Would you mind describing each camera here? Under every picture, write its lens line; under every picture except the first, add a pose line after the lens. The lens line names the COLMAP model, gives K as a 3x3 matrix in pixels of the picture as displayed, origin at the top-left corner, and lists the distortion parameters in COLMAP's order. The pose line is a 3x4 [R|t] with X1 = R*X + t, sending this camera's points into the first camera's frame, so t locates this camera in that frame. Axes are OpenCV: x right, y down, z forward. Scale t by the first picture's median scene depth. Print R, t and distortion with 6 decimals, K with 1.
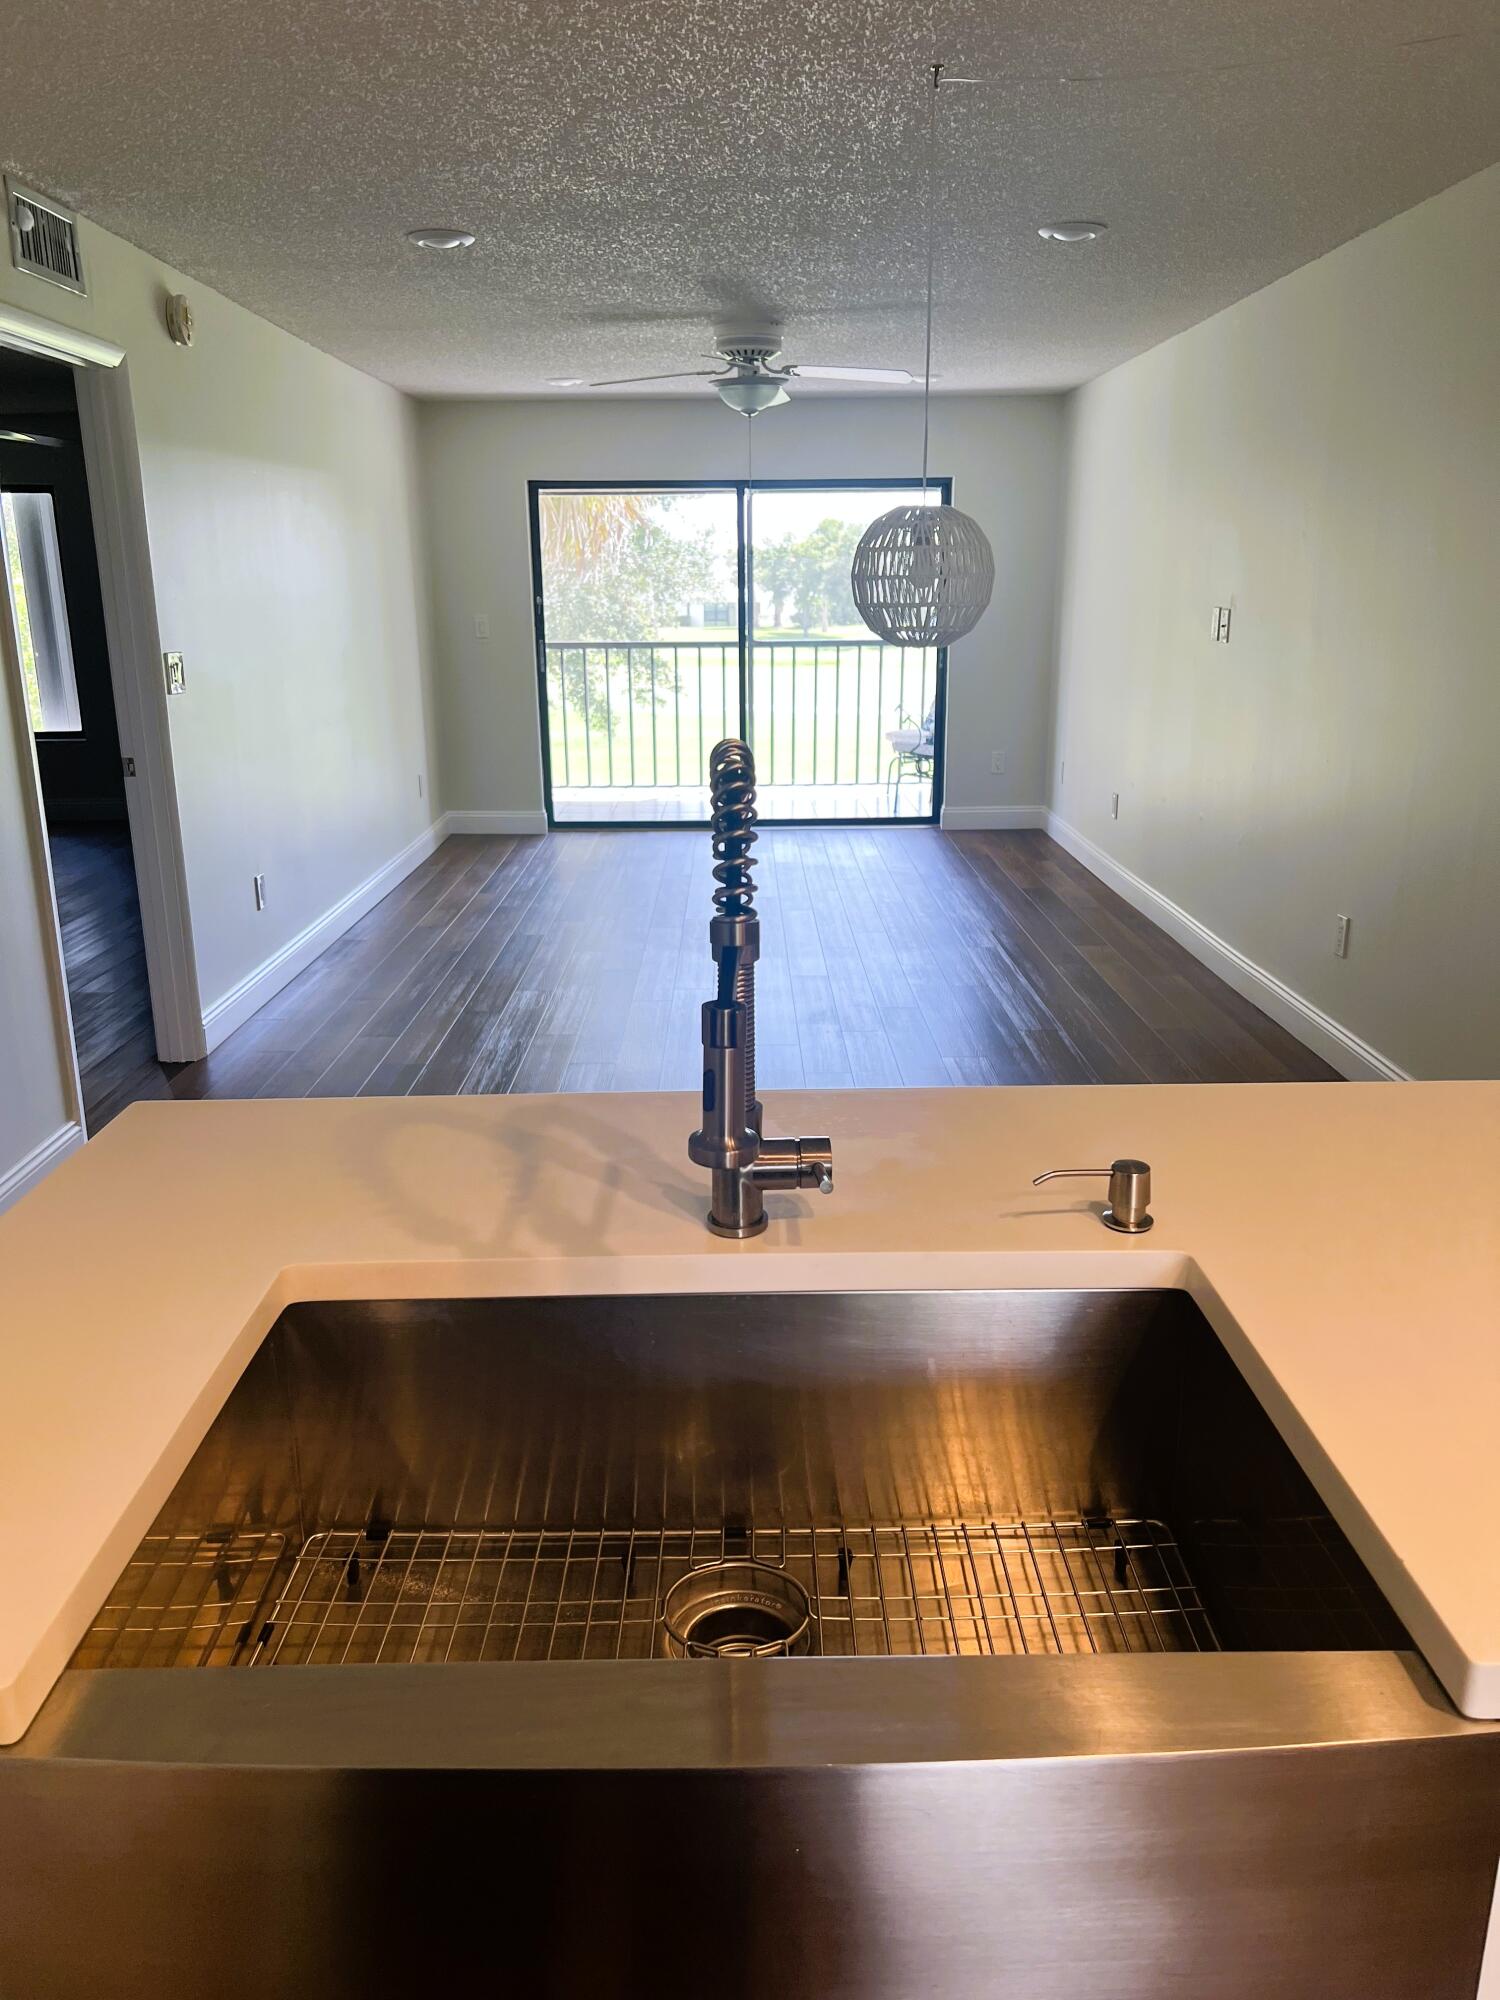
lens RADIAL K [[1504.8, 0, 752.9], [0, 1504.8, 1021.5], [0, 0, 1]] dist [0.007906, 0.004338]
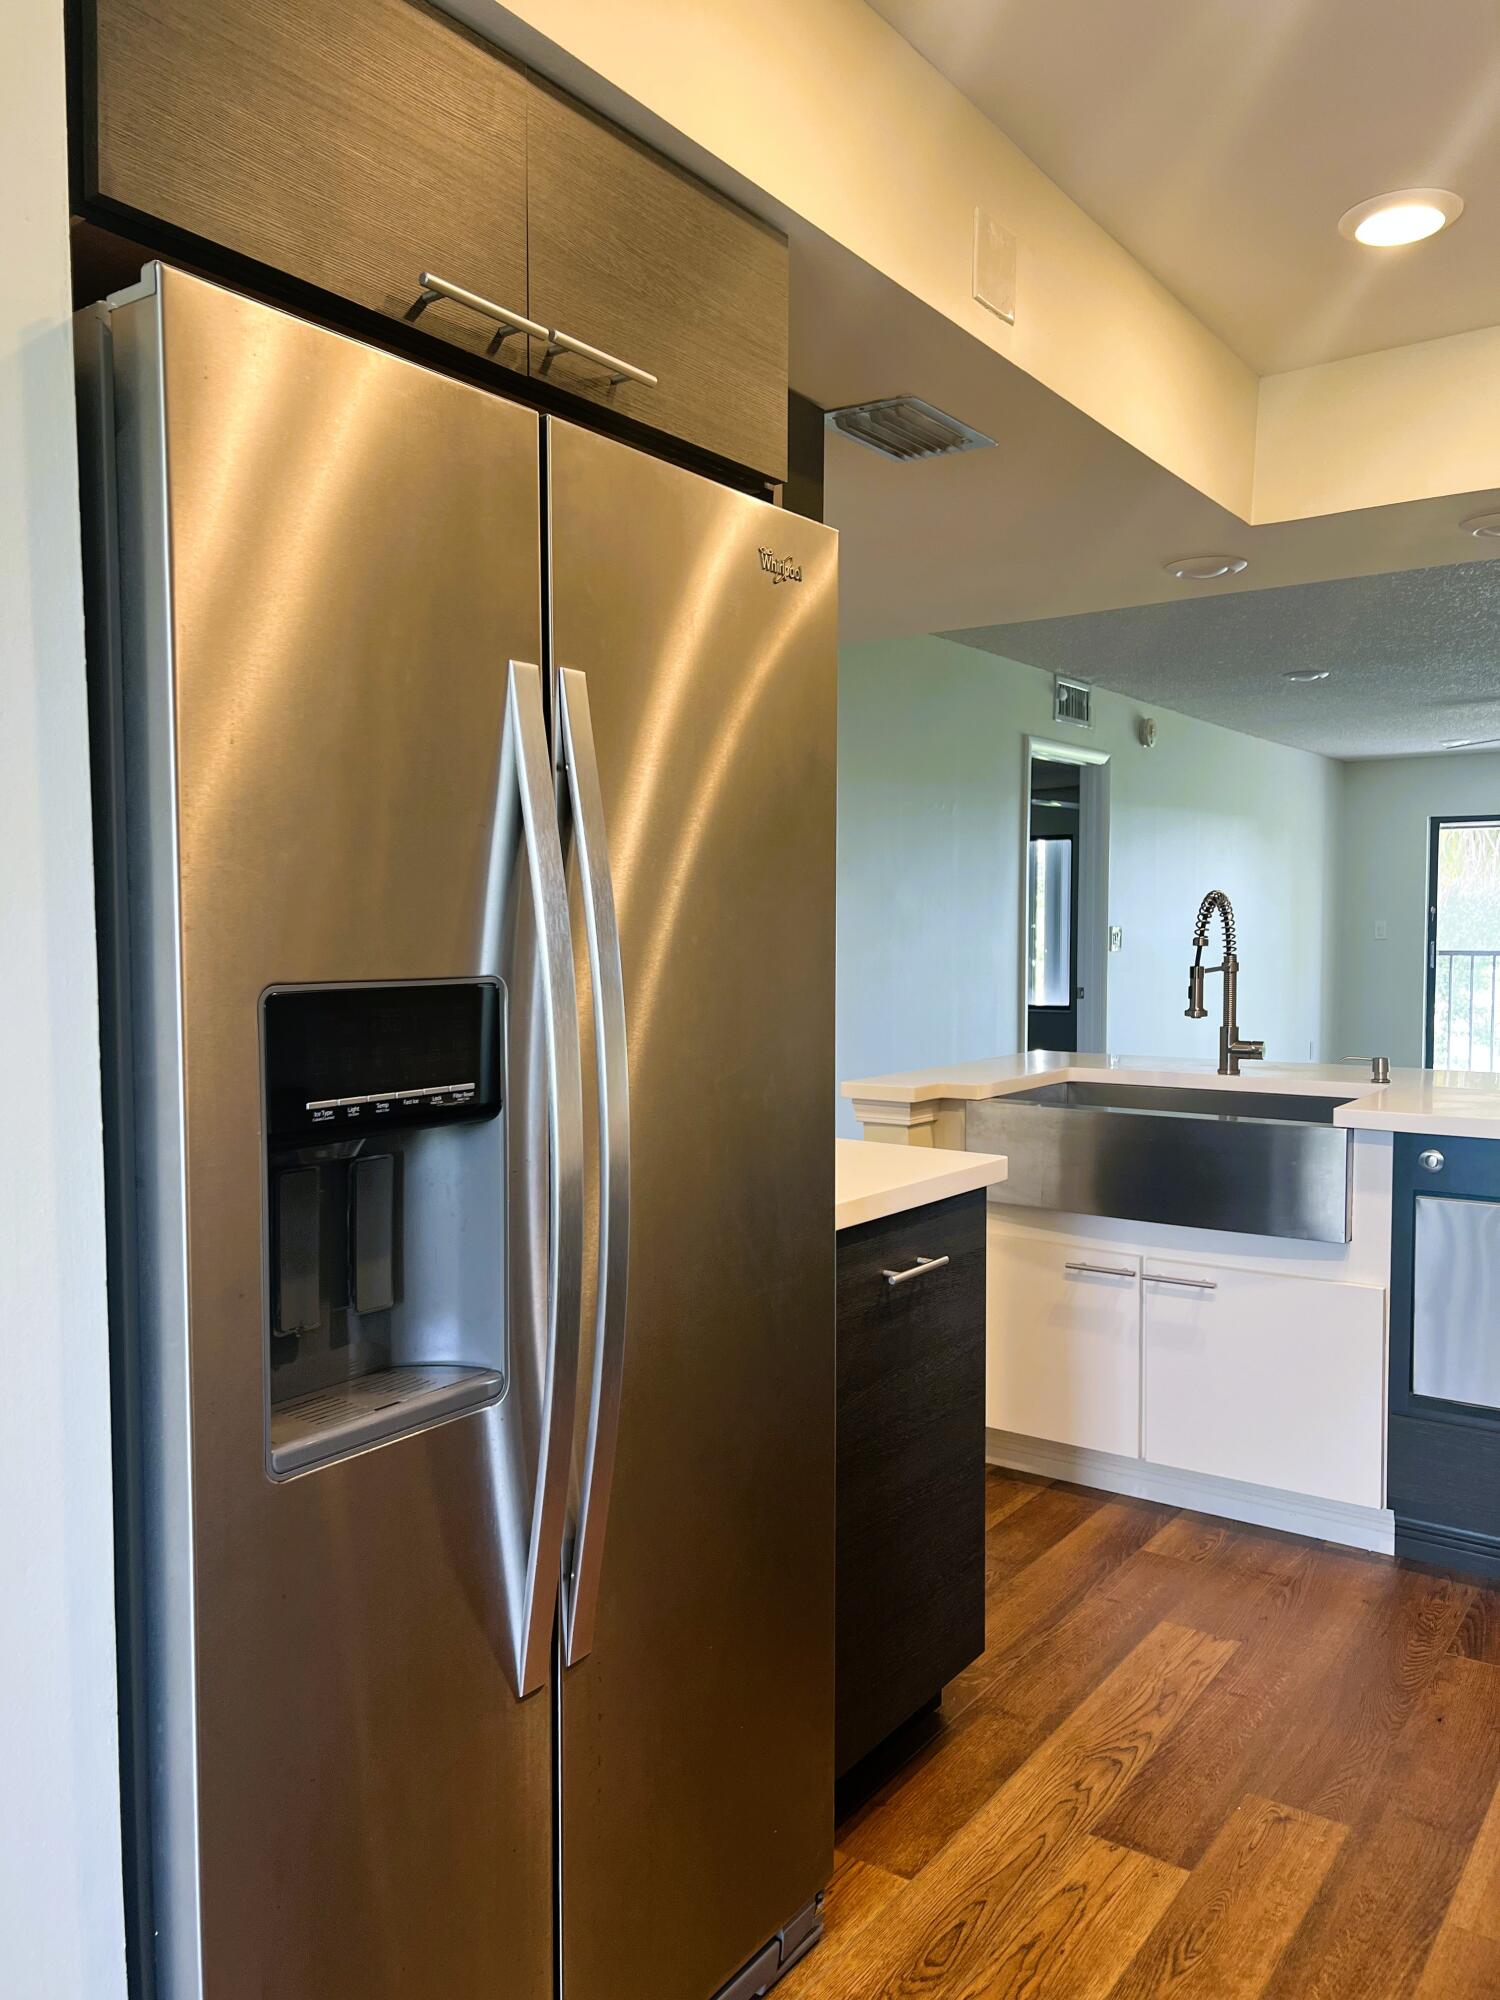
lens RADIAL K [[1547.3, 0, 750.0], [0, 1547.3, 1000.0], [0, 0, 1]] dist [0.002613, -0.007460]
pose [[0.808040, 0.029805, -0.588373, 0.286985], [-0.165598, 0.969944, -0.178289, 0.199354], [0.565375, 0.241498, 0.788689, -0.531196]]
